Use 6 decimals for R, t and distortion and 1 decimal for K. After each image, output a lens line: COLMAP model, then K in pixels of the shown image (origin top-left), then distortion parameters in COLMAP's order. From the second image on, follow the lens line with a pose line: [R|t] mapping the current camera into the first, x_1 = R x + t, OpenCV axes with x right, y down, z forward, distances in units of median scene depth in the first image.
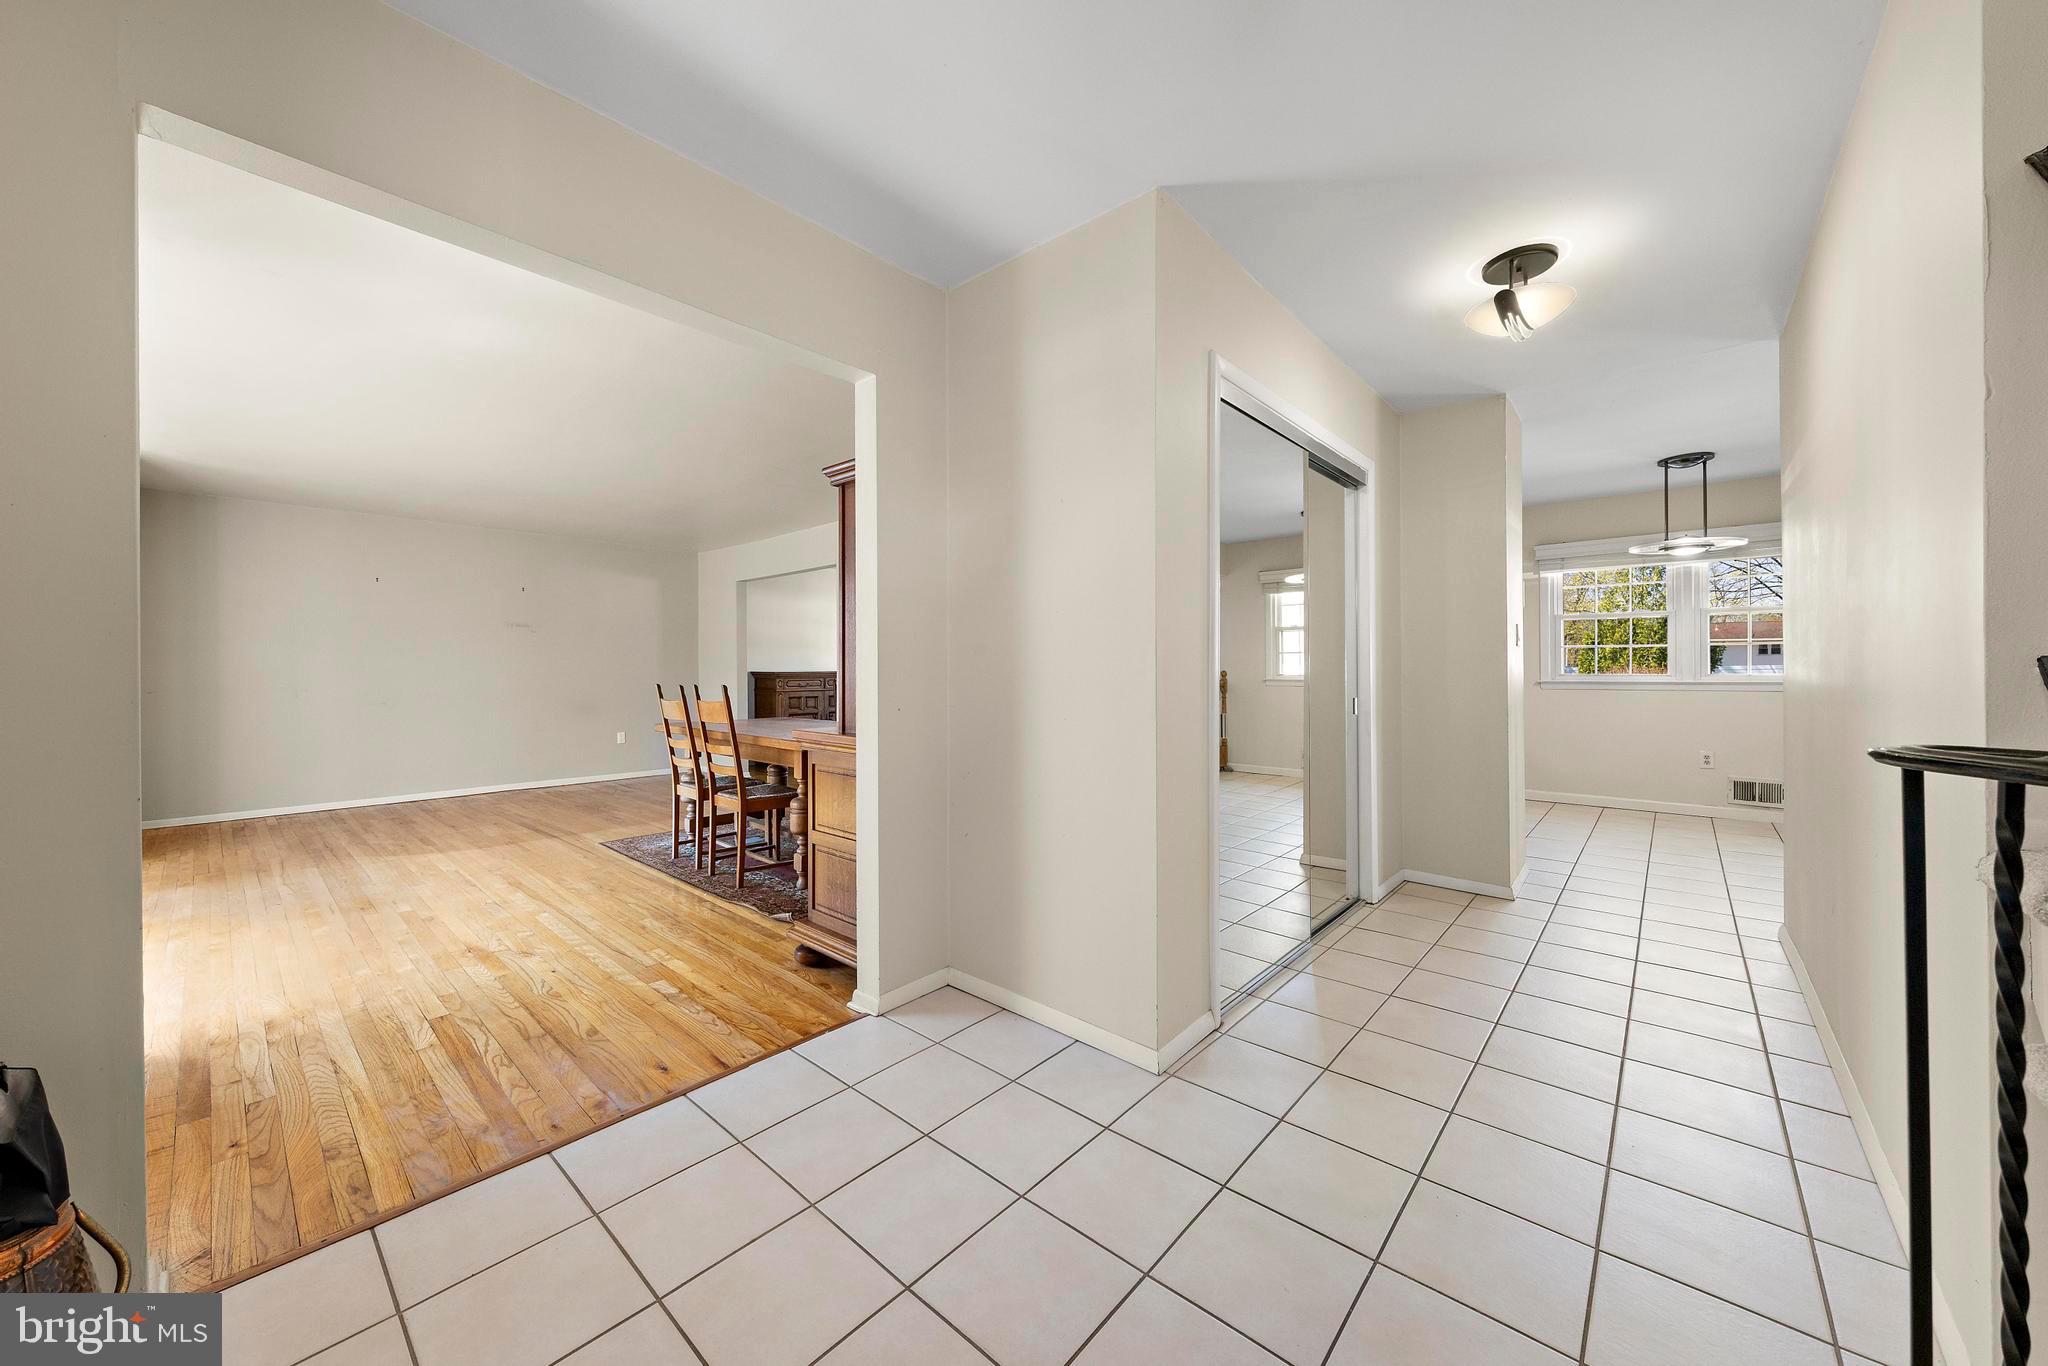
lens RADIAL K [[729.6, 0, 1023.6], [0, 729.6, 673.6], [0, 0, 1]] dist [0.006536, -0.000119]
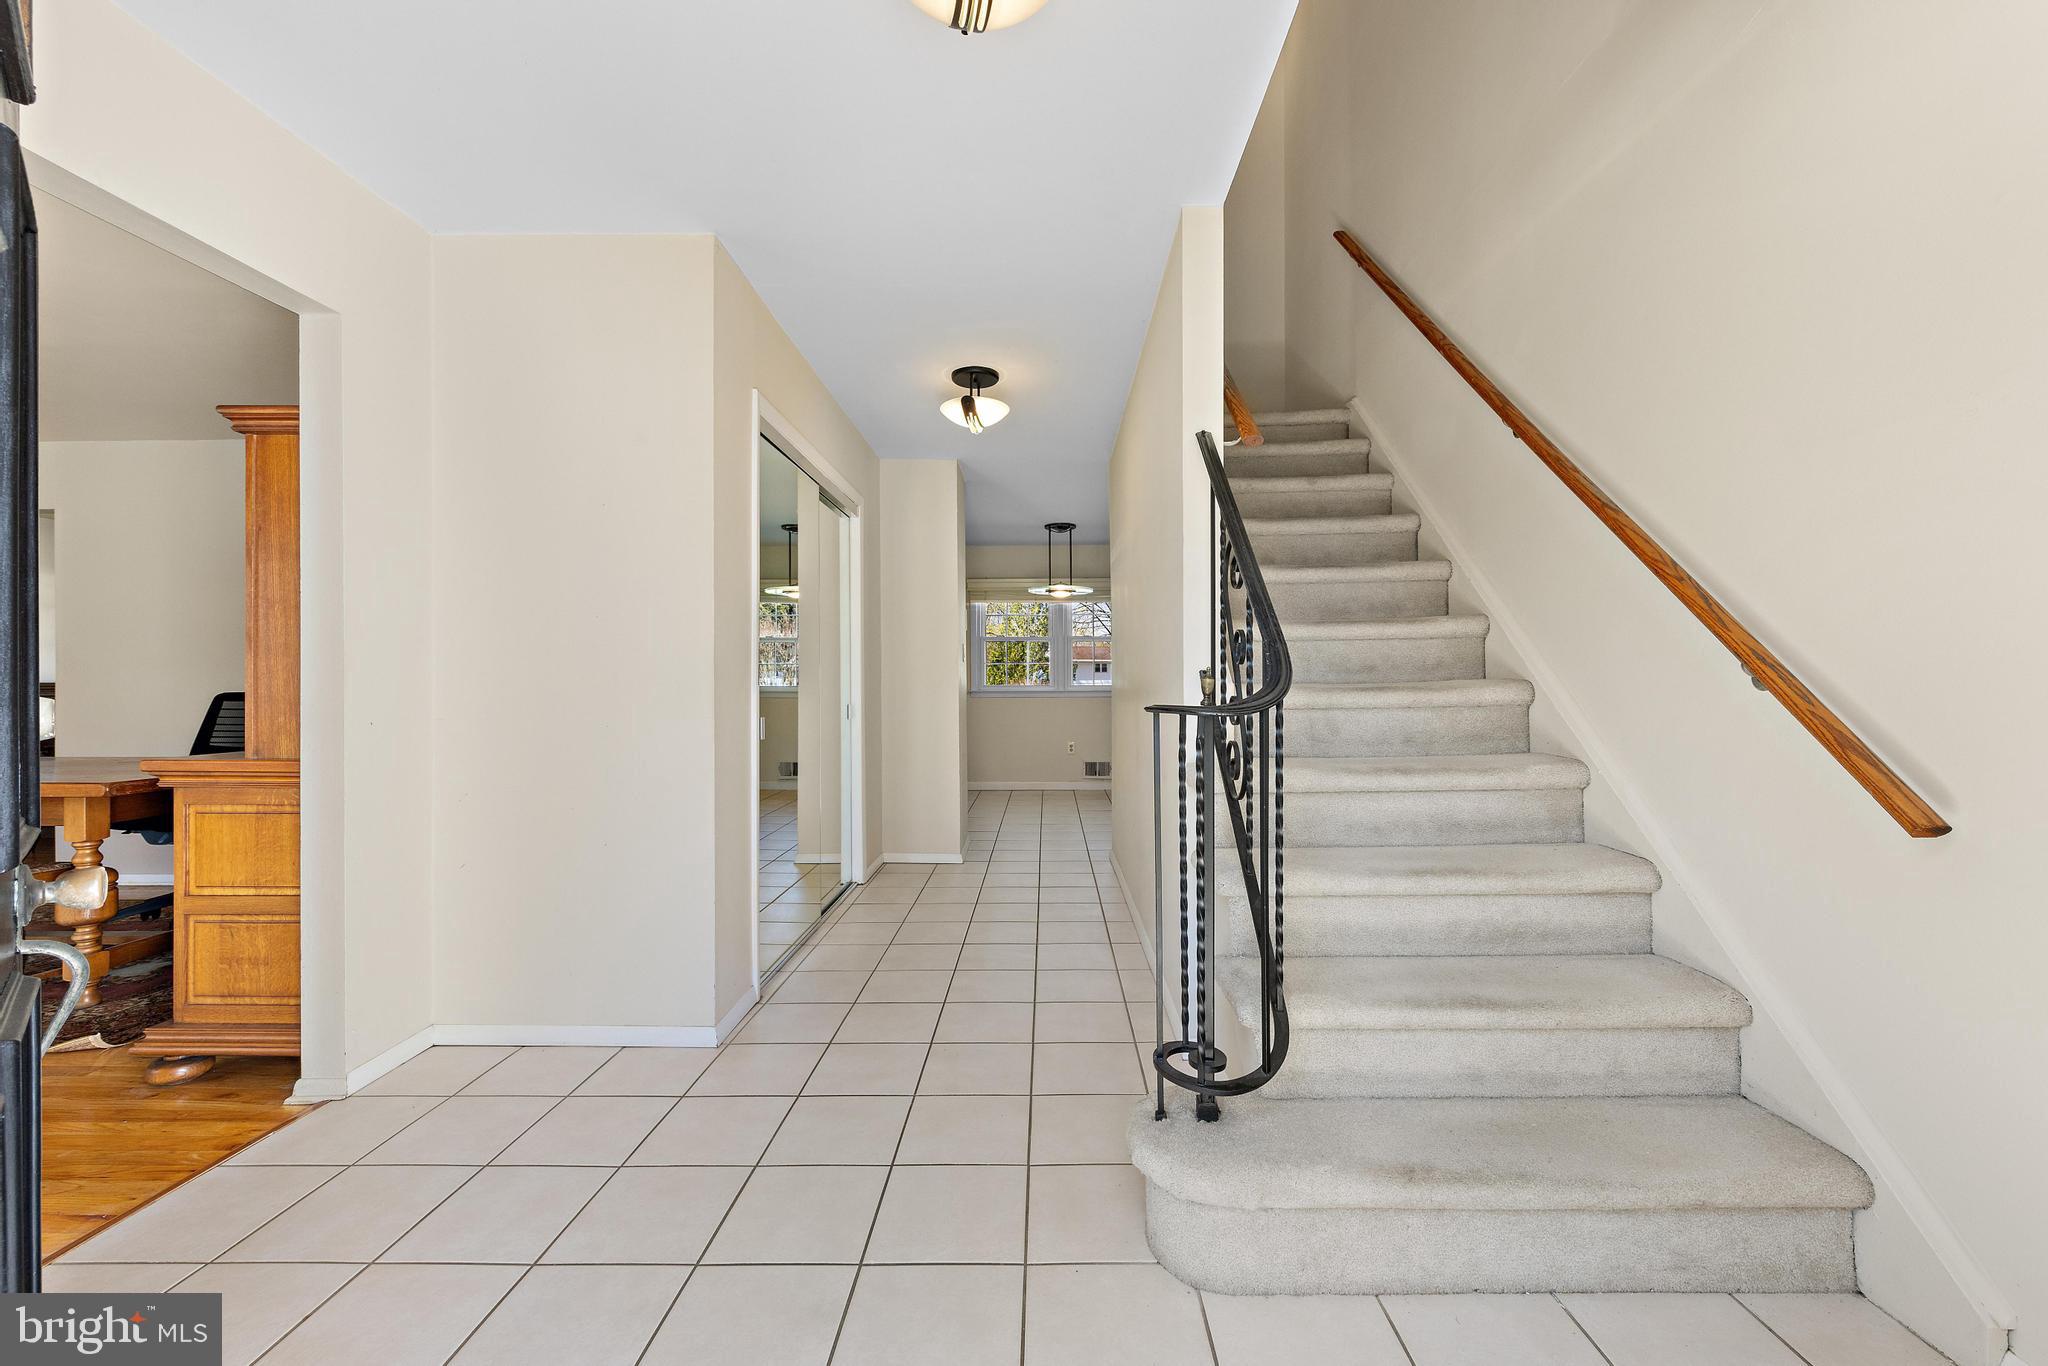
lens RADIAL K [[797.3, 0, 1035.5], [0, 797.3, 677.1], [0, 0, 1]] dist [0.004895, -0.000096]
pose [[0.757464, 0.004498, 0.652862, -0.131974], [0.004538, 0.999916, -0.012154, 0.009118], [-0.652862, 0.012169, 0.757380, -0.119938]]
